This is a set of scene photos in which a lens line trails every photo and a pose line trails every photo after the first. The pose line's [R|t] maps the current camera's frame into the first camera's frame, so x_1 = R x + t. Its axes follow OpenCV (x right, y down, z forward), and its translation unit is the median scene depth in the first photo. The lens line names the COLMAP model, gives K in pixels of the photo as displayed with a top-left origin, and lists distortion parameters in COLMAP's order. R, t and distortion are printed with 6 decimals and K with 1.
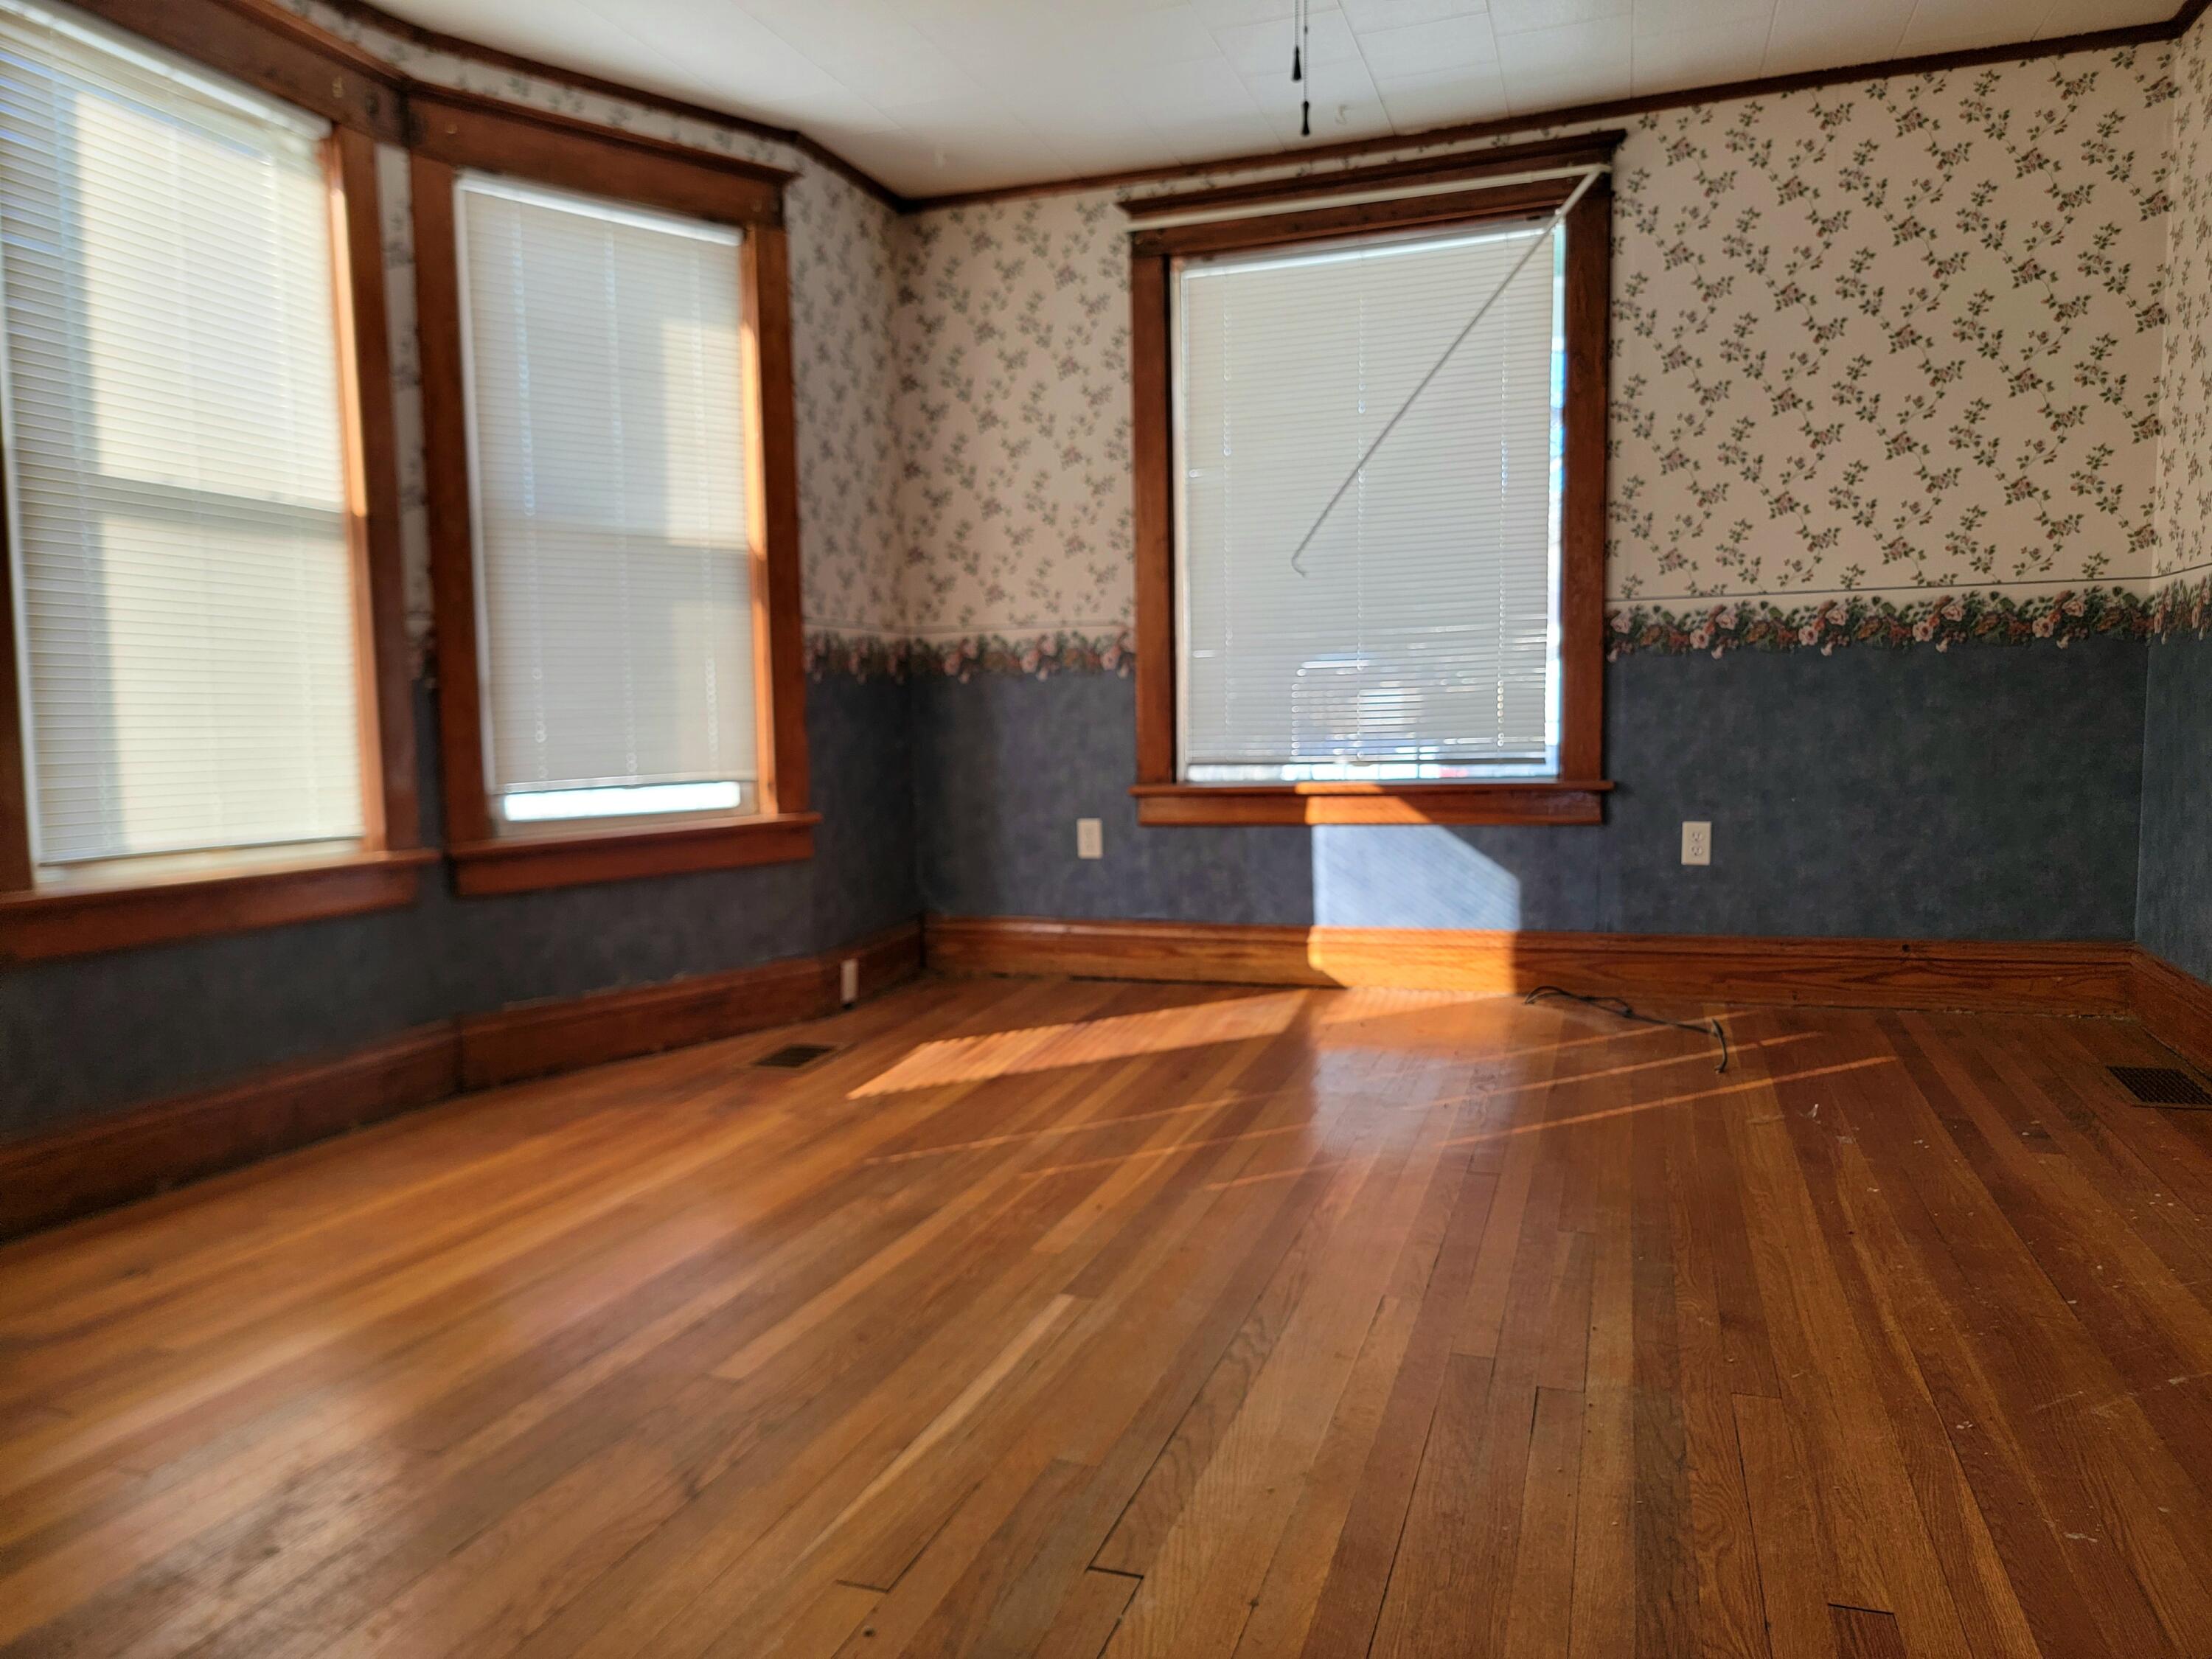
lens RADIAL K [[1527.4, 0, 1107.7], [0, 1527.4, 815.4], [0, 0, 1]] dist [0.060671, -0.063564]
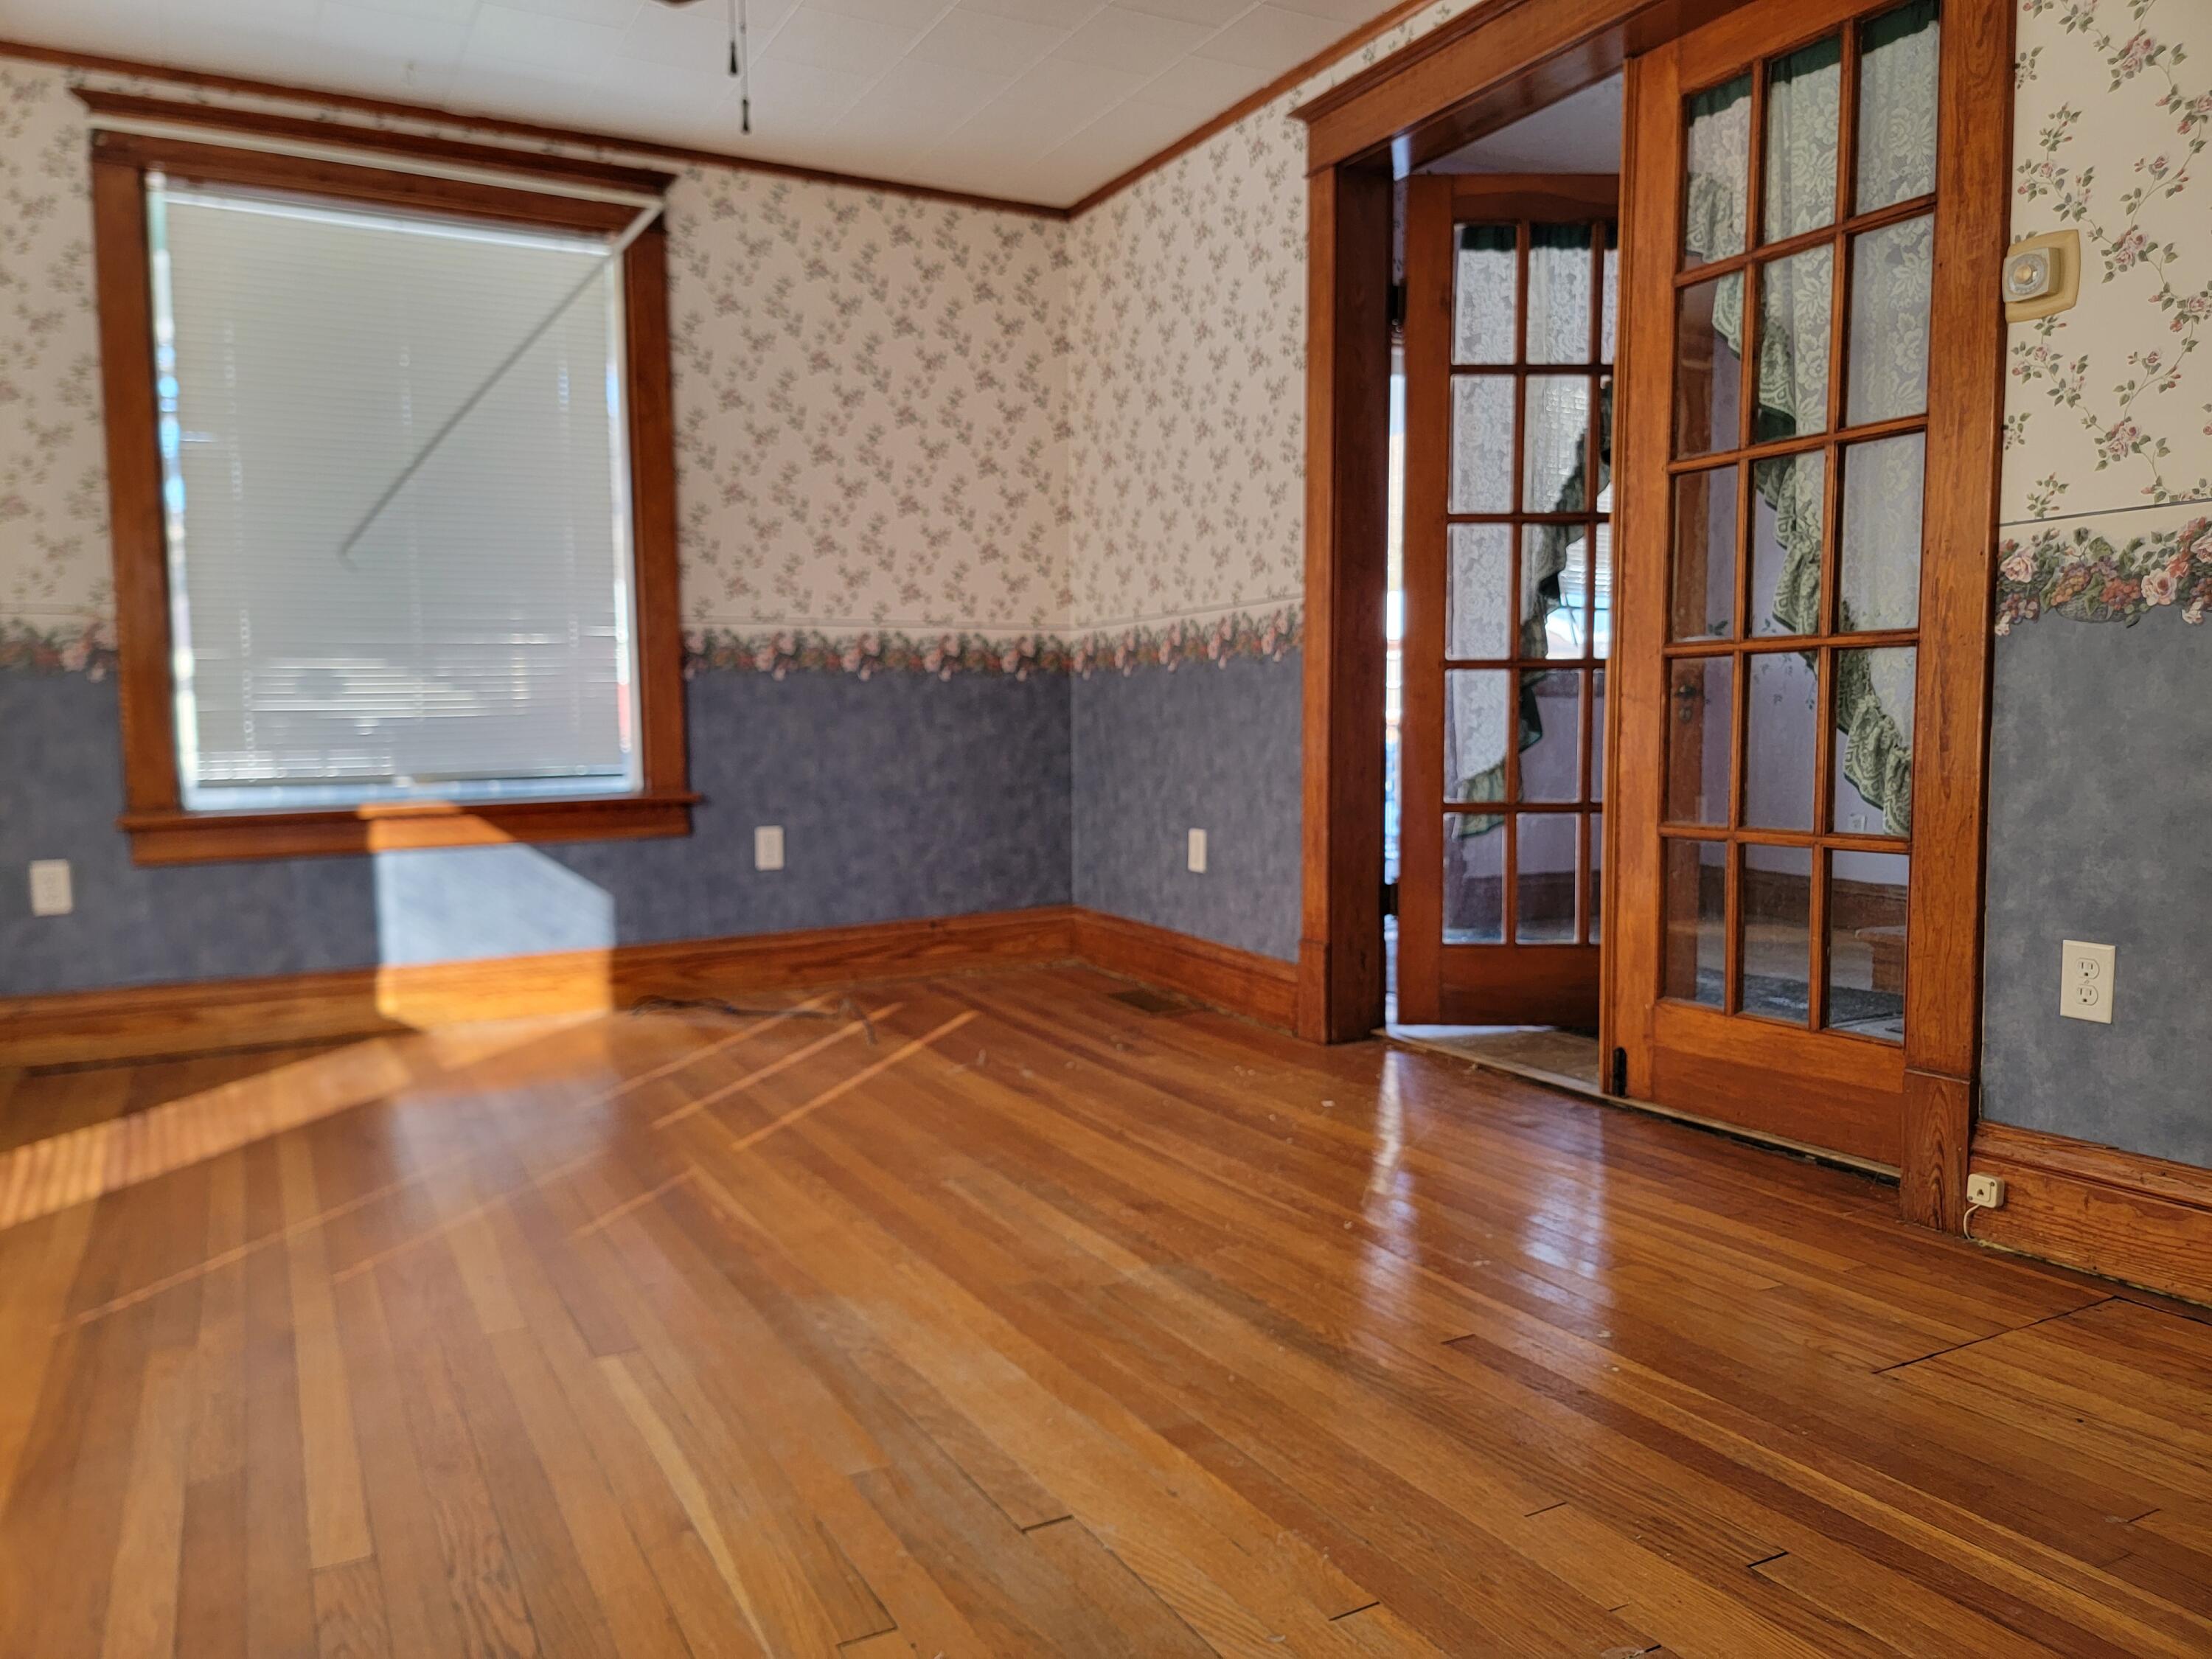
lens RADIAL K [[1551.2, 0, 1106.0], [0, 1551.2, 829.5], [0, 0, 1]] dist [0.030513, -0.060020]
pose [[0.668043, -0.043255, 0.742864, -0.280579], [0.048378, 0.998722, 0.014648, 0.000465], [-0.742548, 0.026153, 0.669282, 0.088063]]
